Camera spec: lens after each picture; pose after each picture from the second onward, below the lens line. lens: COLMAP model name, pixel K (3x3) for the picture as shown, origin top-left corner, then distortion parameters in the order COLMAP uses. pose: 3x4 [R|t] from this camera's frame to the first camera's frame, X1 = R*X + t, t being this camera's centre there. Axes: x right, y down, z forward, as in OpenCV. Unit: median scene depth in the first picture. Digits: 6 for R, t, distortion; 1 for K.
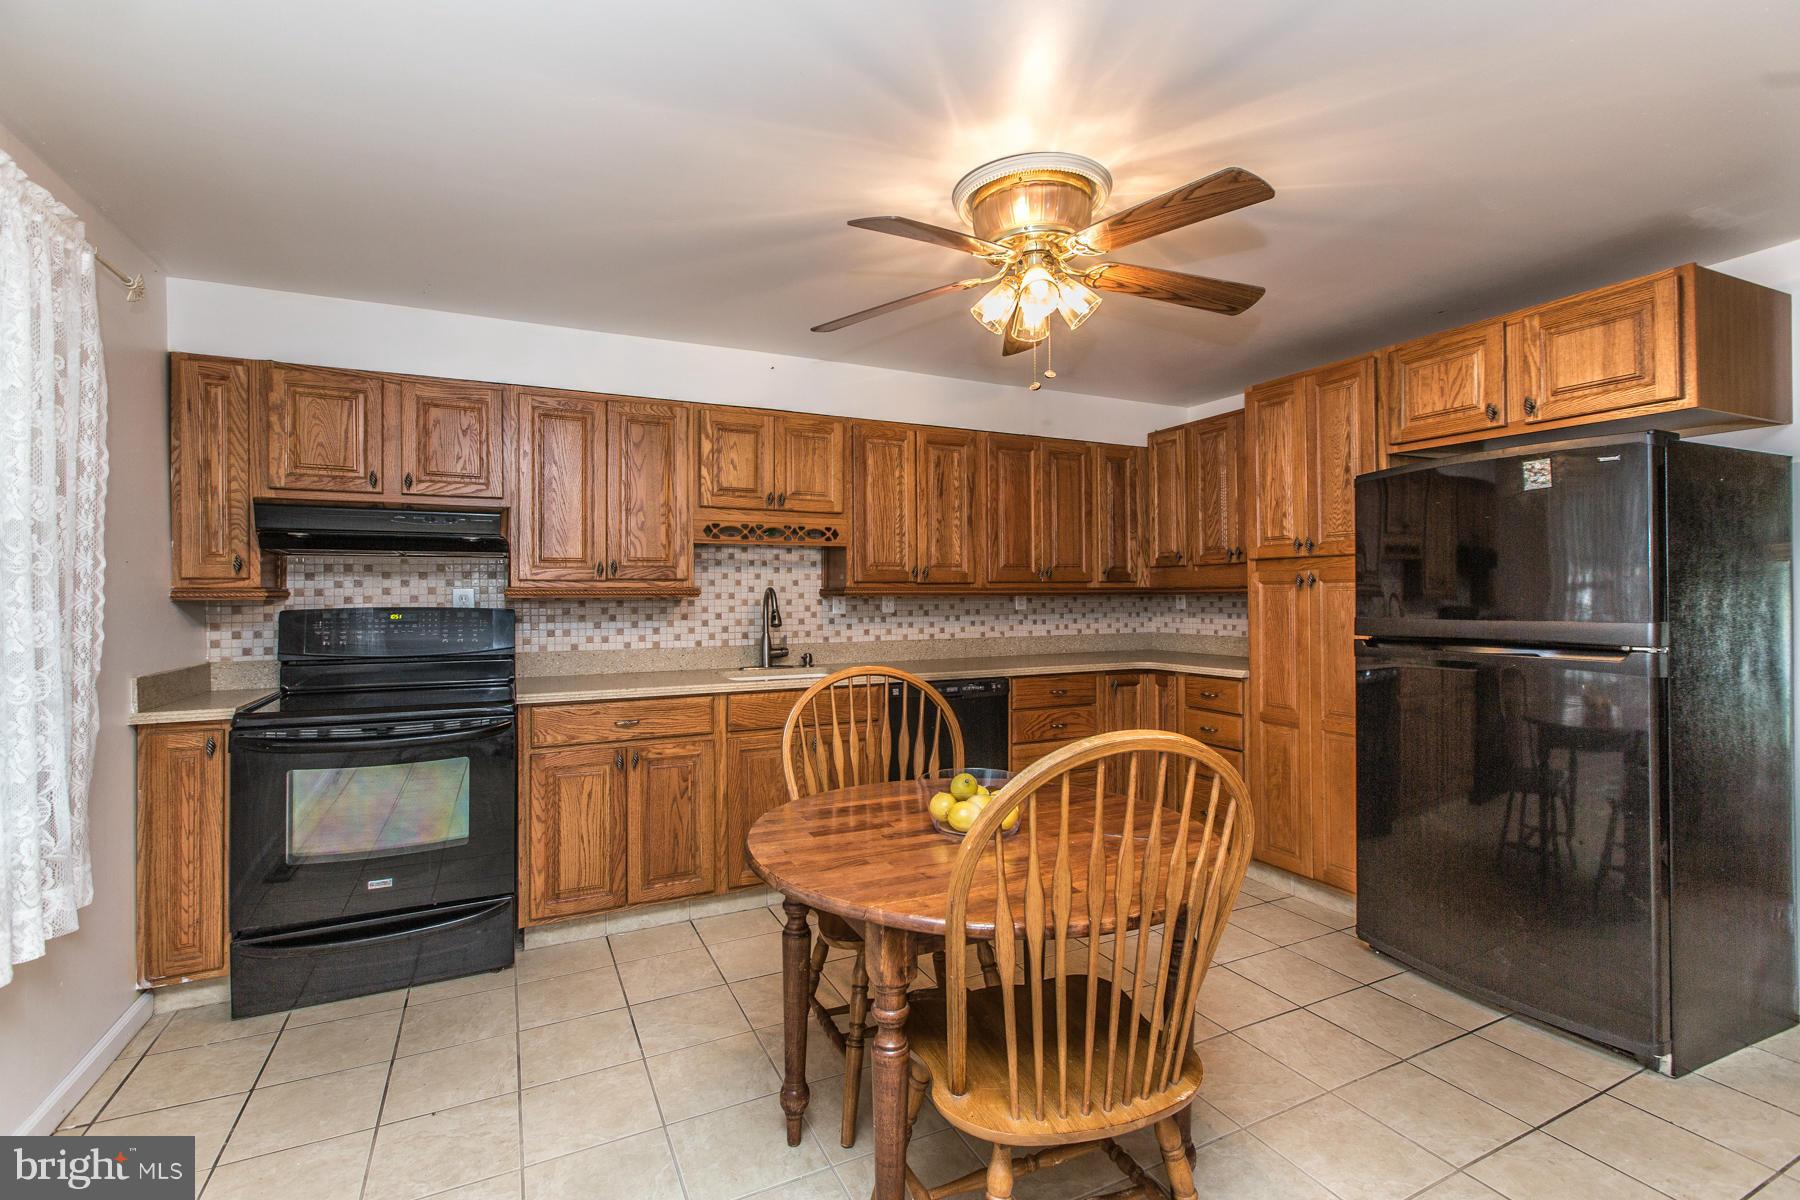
lens RADIAL K [[807.8, 0, 893.1], [0, 807.8, 598.9], [0, 0, 1]] dist [0.001147, -0.001230]
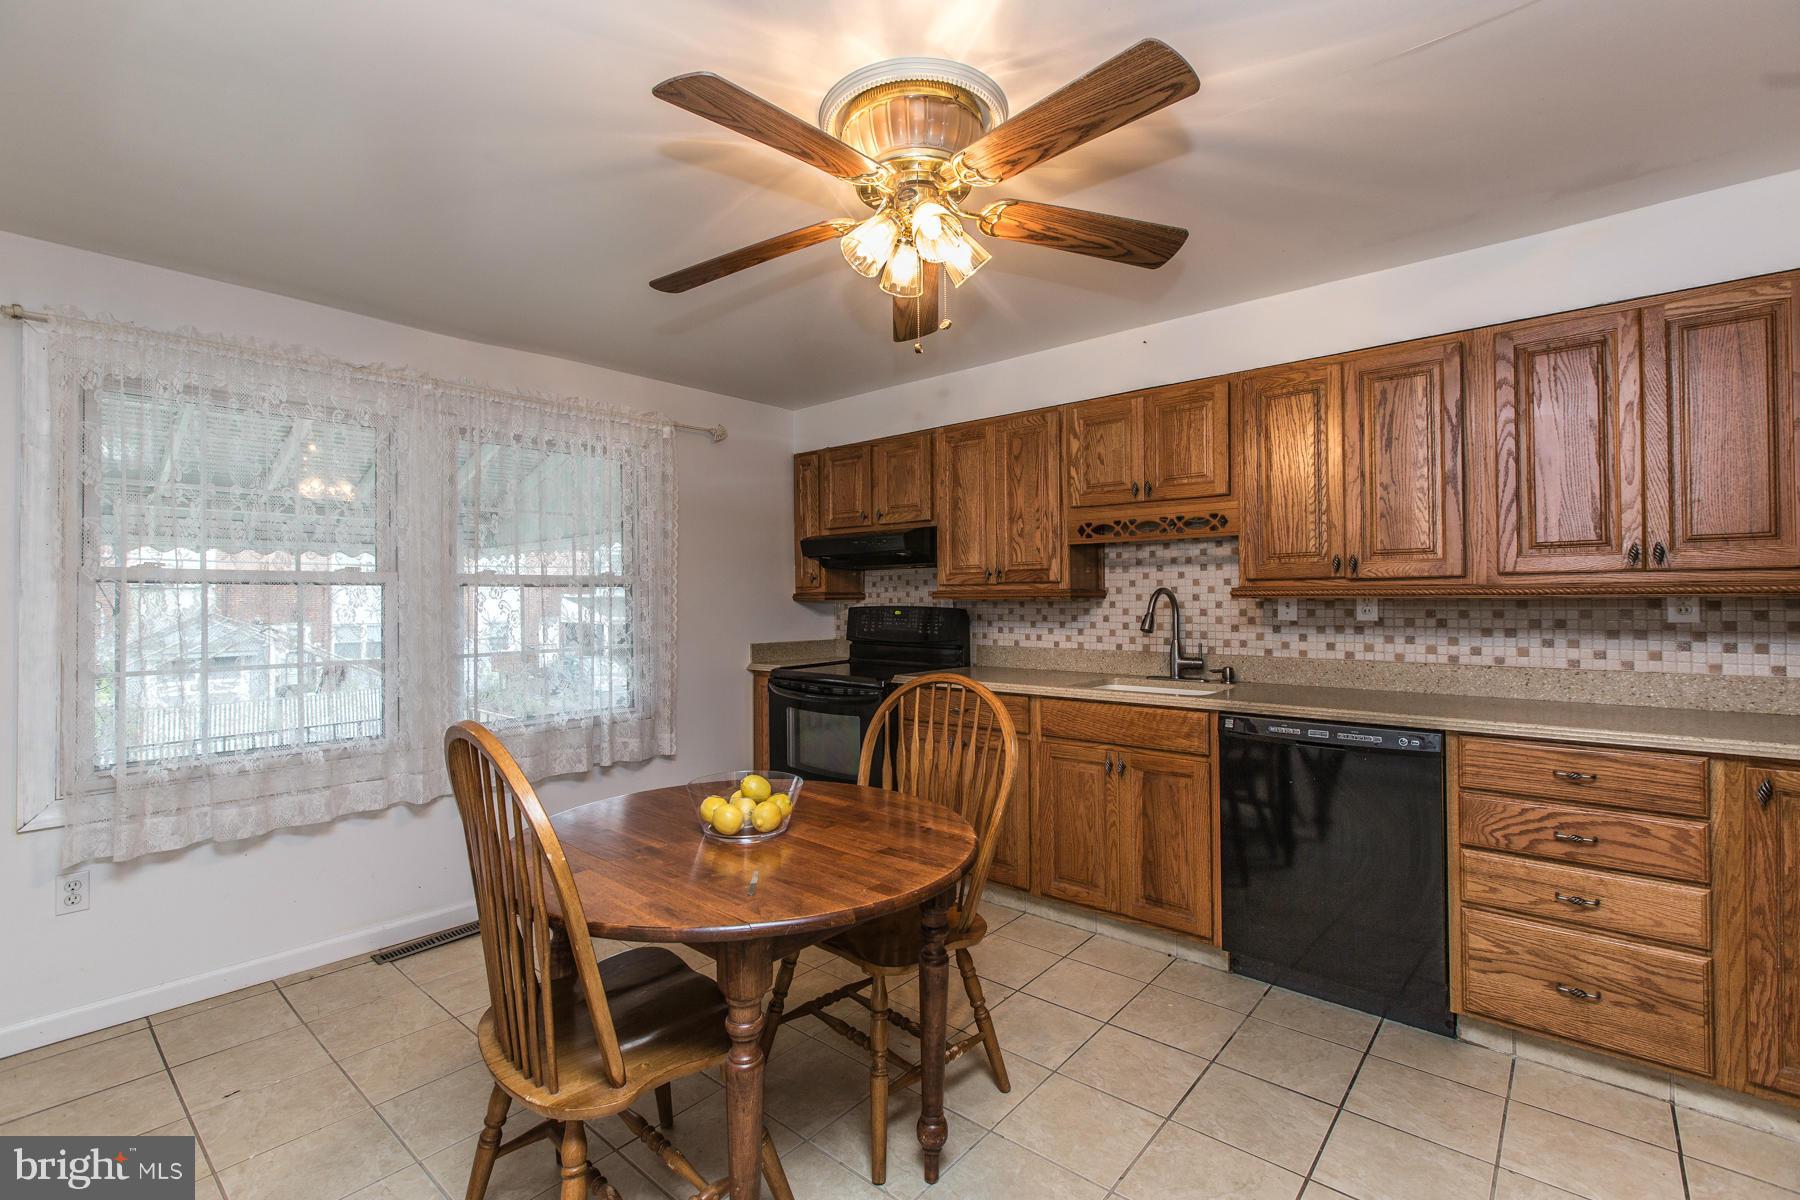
lens RADIAL K [[807.8, 0, 890.4], [0, 807.8, 590.7], [0, 0, 1]] dist [0.001147, -0.001230]
pose [[0.389232, -0.009033, -0.921096, 0.553536], [-0.004042, 0.999926, -0.011514, 0.000329], [0.921131, 0.008205, 0.389166, 0.385639]]
